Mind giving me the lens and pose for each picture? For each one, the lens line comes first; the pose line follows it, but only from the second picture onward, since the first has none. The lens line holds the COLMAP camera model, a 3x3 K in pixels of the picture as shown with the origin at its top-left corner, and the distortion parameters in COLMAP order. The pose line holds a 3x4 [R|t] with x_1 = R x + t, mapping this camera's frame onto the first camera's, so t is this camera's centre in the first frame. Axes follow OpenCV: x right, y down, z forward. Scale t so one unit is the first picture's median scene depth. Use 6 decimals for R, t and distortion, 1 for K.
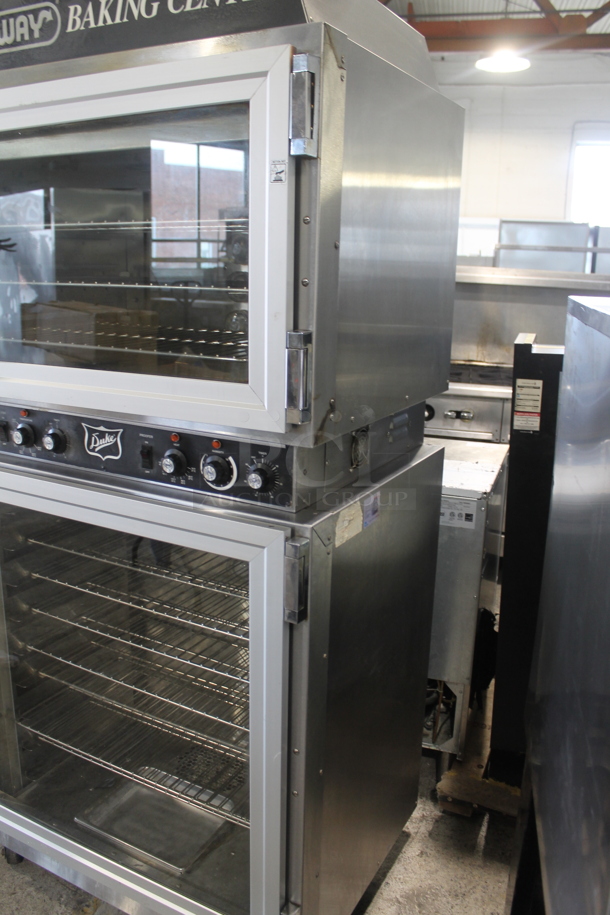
lens RADIAL K [[742.9, 0, 307.0], [0, 742.9, 442.2], [0, 0, 1]] dist [-0.148304, 0.110941]
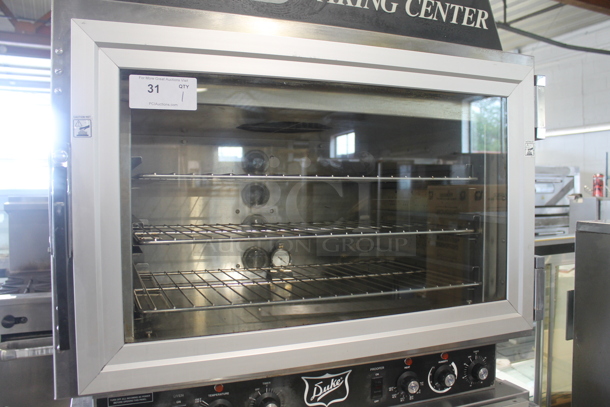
lens RADIAL K [[521.4, 0, 305.0], [0, 521.4, 203.5], [0, 0, 1]] dist [-0.157492, 0.116689]
pose [[0.653743, -0.040099, 0.755654, -0.873742], [0.195406, 0.973672, -0.117384, -0.183070], [-0.731052, 0.224398, 0.644367, 0.550002]]
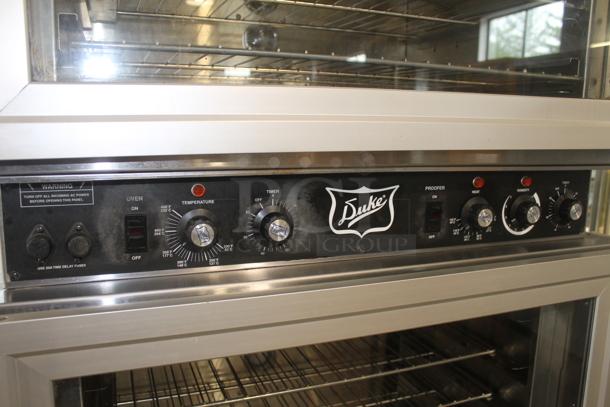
lens RADIAL K [[521.4, 0, 305.0], [0, 521.4, 203.5], [0, 0, 1]] dist [-0.157492, 0.116689]
pose [[0.662172, -0.124484, 0.738939, -0.711310], [0.175188, 0.984495, 0.008863, -0.021238], [-0.728586, 0.123584, 0.673714, 0.766651]]
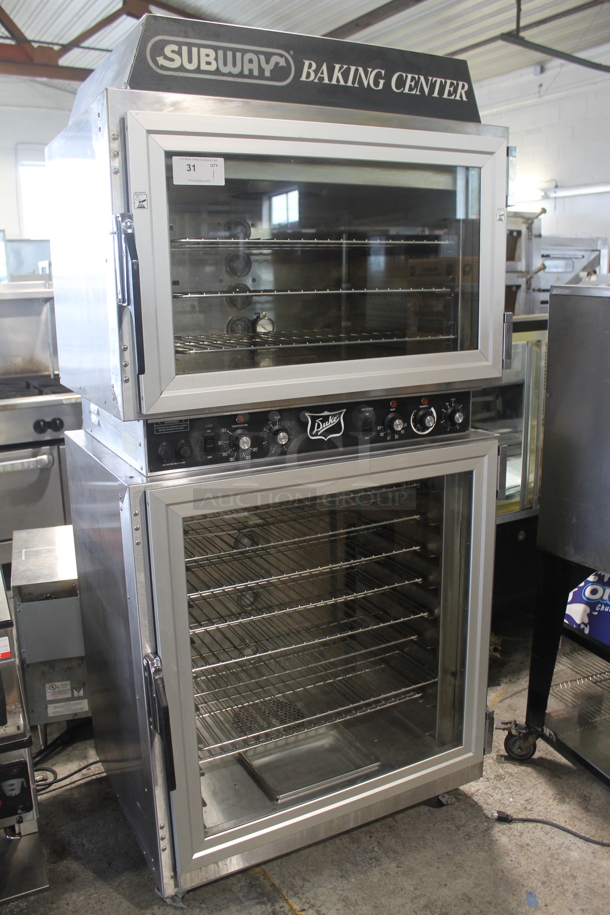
lens RADIAL K [[782.1, 0, 284.2], [0, 782.1, 458.4], [0, 0, 1]] dist [-0.157492, 0.116689]
pose [[0.592017, -0.212686, 0.777355, -1.397962], [0.222882, 0.970138, 0.095690, -0.088647], [-0.774493, 0.116608, 0.621742, 0.296334]]
